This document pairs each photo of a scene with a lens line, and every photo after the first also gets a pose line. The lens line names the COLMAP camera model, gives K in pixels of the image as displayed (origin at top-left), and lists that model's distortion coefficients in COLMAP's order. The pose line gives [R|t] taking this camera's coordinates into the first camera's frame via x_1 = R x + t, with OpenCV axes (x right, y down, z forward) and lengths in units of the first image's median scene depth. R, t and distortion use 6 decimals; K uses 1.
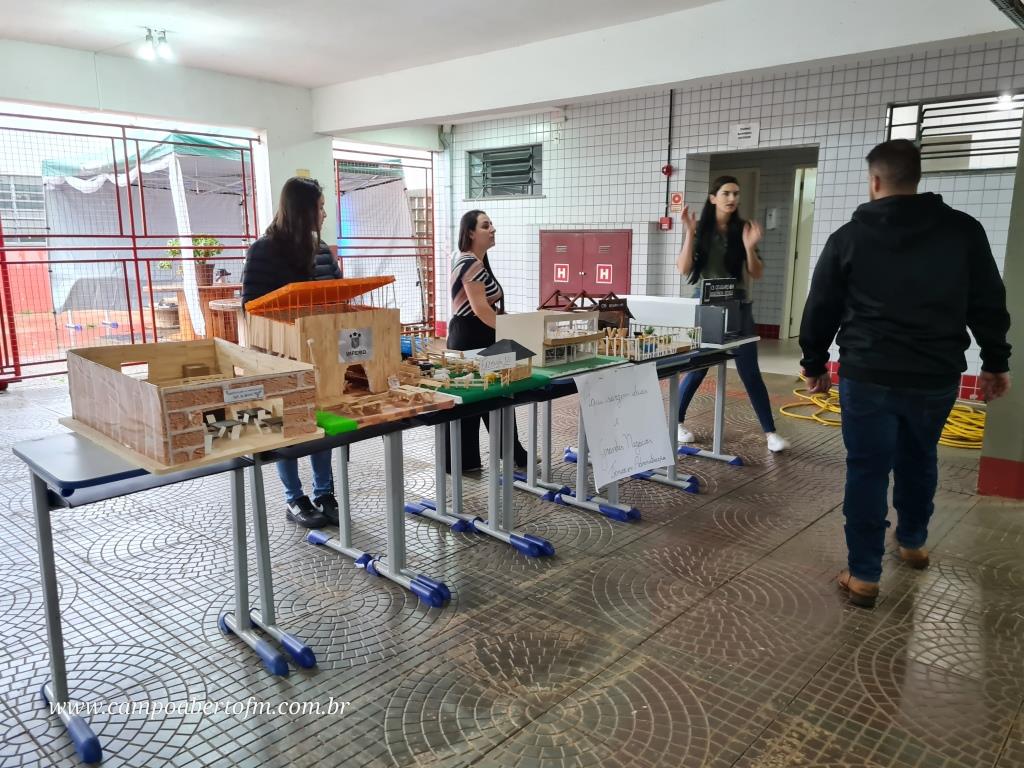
lens RADIAL K [[761.7, 0, 515.8], [0, 761.7, 384.5], [0, 0, 1]] dist [0.067502, -0.059227]
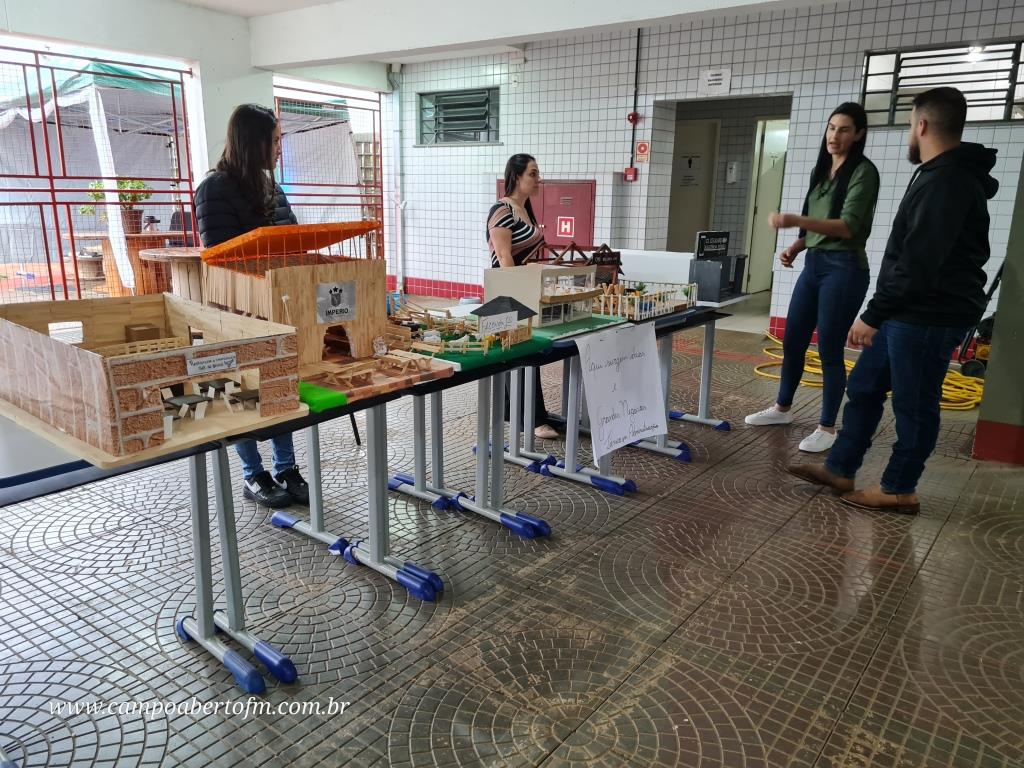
lens RADIAL K [[761.7, 0, 511.4], [0, 761.7, 375.7], [0, 0, 1]] dist [0.067502, -0.059227]
pose [[0.997093, -0.002490, 0.076159, -0.040138], [-0.001088, 0.998899, 0.046910, -0.005285], [-0.076192, -0.046857, 0.995992, 0.067902]]
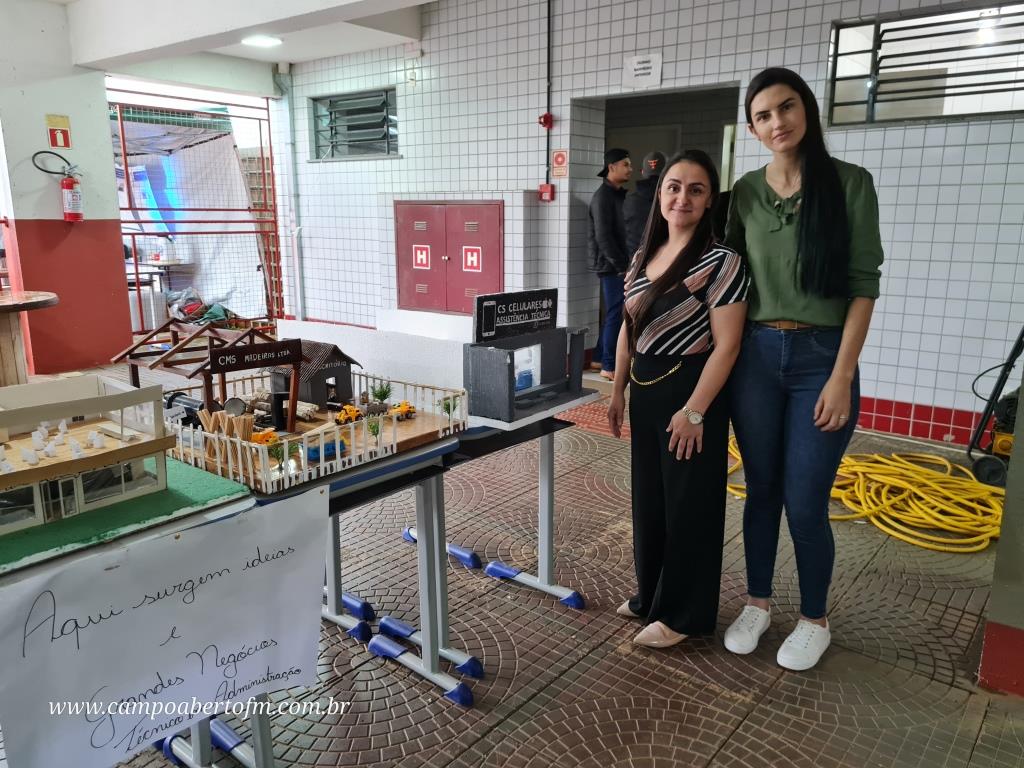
lens RADIAL K [[761.7, 0, 518.2], [0, 761.7, 375.7], [0, 0, 1]] dist [0.067502, -0.059227]
pose [[0.998614, -0.009447, 0.051771, 0.191740], [0.008209, 0.999676, 0.024082, -0.073779], [-0.051982, -0.023624, 0.998369, 0.373773]]
